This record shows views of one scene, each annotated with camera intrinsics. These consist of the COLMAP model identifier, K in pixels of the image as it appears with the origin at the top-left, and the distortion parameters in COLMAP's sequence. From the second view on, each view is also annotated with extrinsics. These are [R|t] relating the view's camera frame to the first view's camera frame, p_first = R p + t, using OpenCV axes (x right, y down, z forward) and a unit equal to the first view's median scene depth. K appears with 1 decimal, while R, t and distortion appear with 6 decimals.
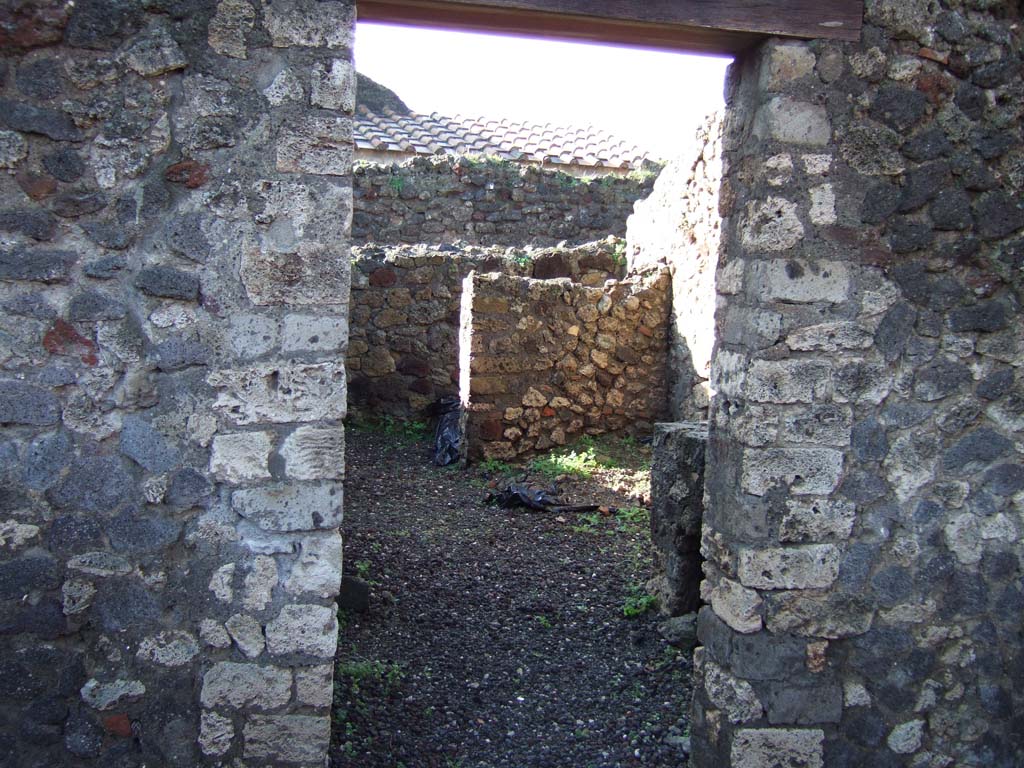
lens RADIAL K [[1061.9, 0, 512.5], [0, 1061.9, 385.9], [0, 0, 1]] dist [-0.060979, 0.000000]
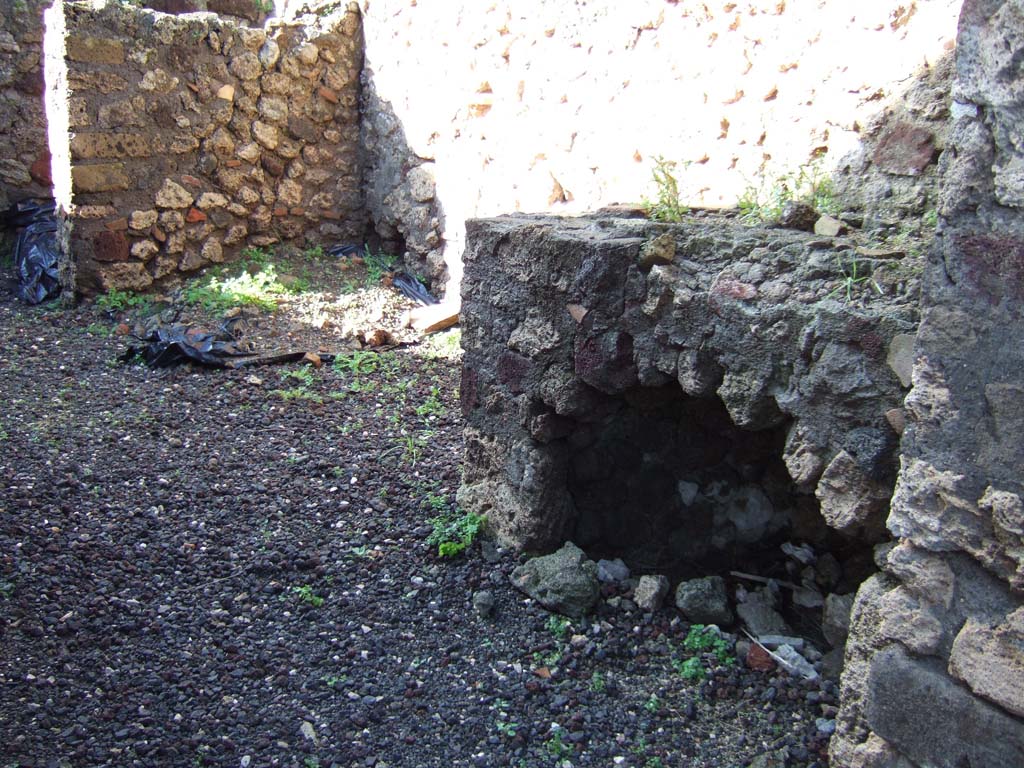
lens RADIAL K [[1061.9, 0, 506.8], [0, 1061.9, 376.6], [0, 0, 1]] dist [-0.060979, 0.000000]
pose [[0.925354, -0.088589, 0.368609, -0.041155], [0.023952, 0.984033, 0.176366, 0.012107], [-0.378347, -0.154372, 0.912701, 0.300522]]
